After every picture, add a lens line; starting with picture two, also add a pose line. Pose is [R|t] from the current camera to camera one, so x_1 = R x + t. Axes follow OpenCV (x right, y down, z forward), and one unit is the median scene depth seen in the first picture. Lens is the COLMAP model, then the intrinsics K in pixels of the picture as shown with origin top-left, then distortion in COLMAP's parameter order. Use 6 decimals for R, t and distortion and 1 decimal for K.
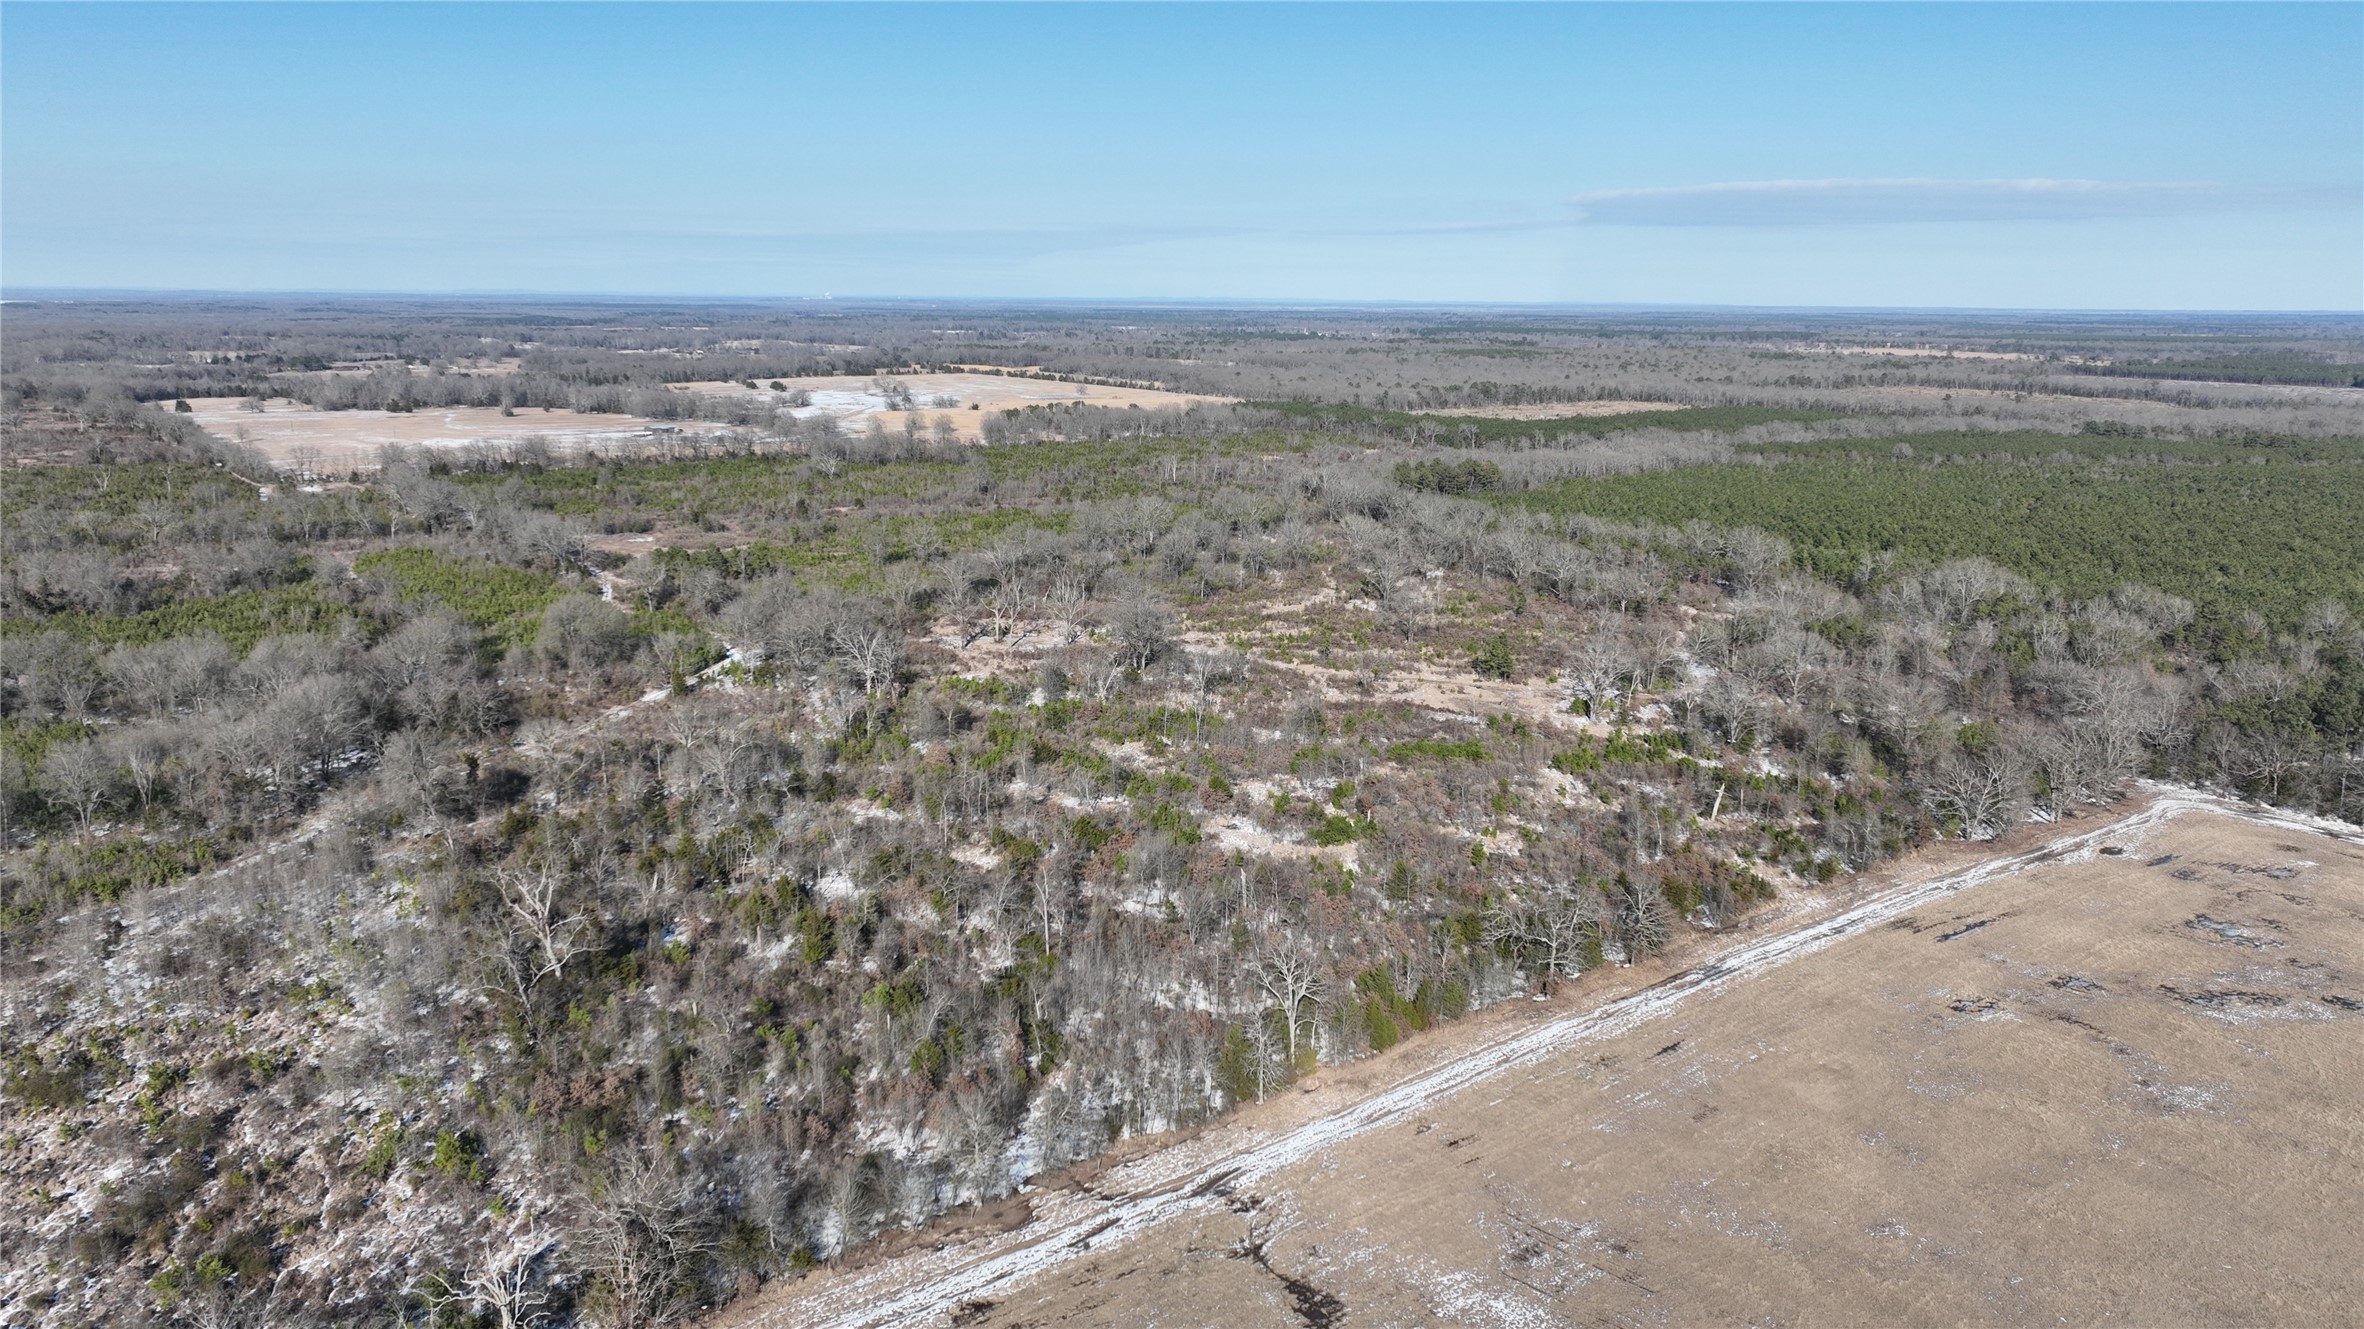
lens RADIAL K [[1653.5, 0, 1167.8], [0, 1653.5, 664.1], [0, 0, 1]] dist [-0.000687, 0.003589]
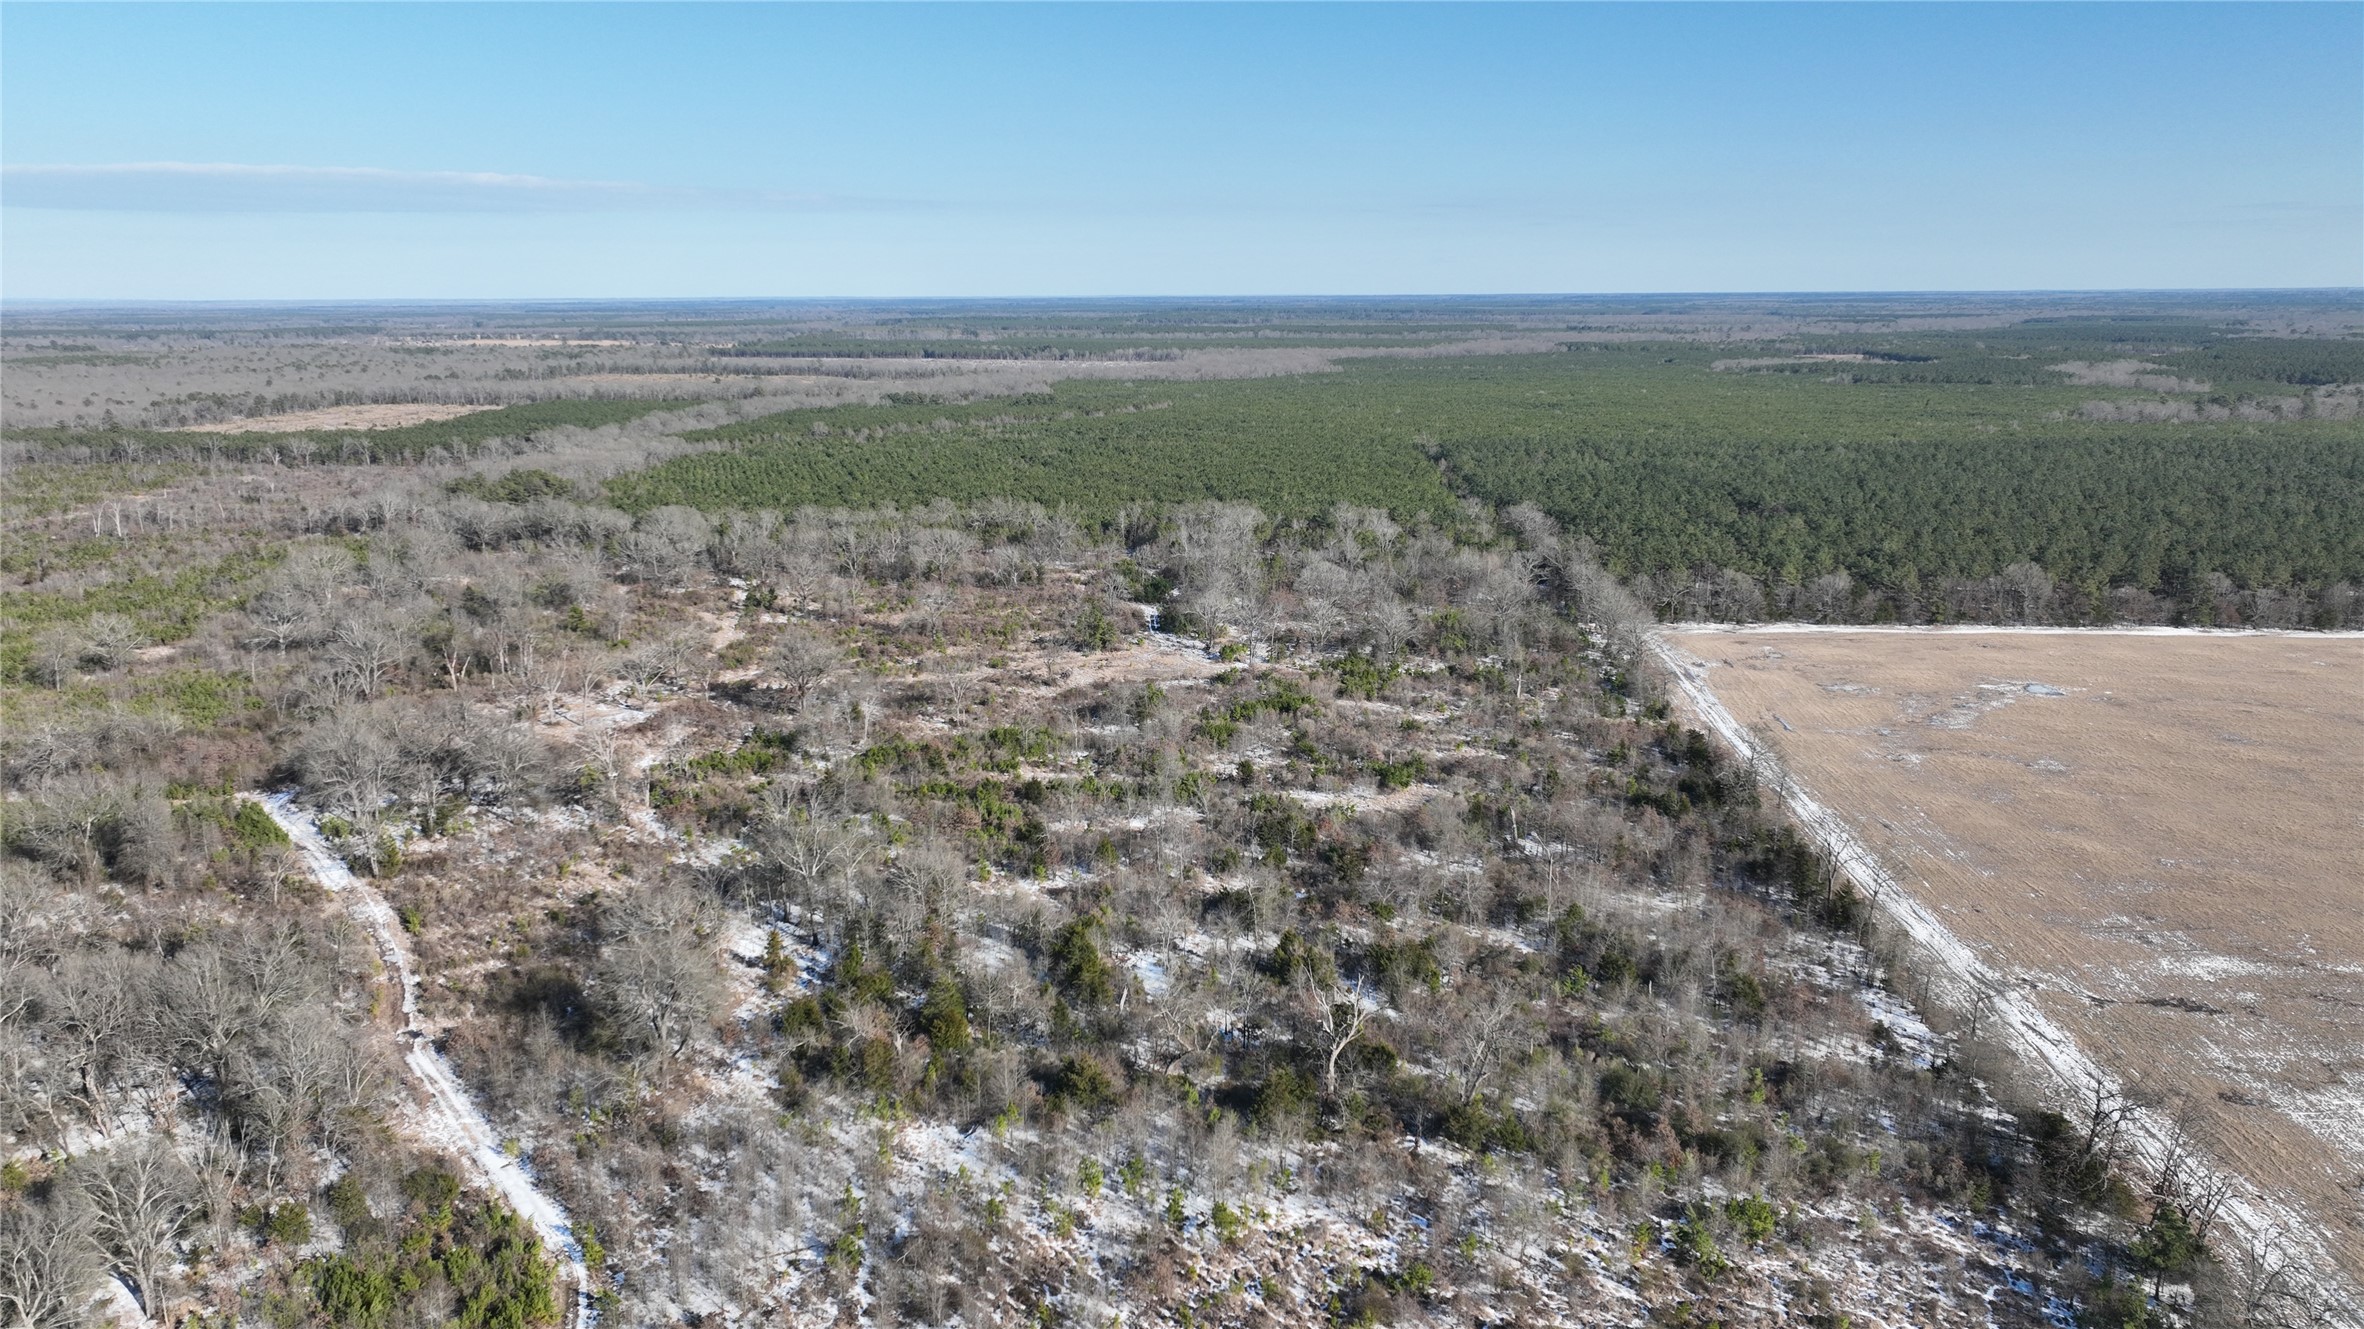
lens RADIAL K [[1653.5, 0, 1167.8], [0, 1653.5, 664.1], [0, 0, 1]] dist [-0.000687, 0.003589]
pose [[0.646303, -0.178077, 0.742011, -0.128313], [0.173933, 0.981170, 0.083976, -0.014975], [-0.742993, 0.074786, 0.665107, 0.058921]]
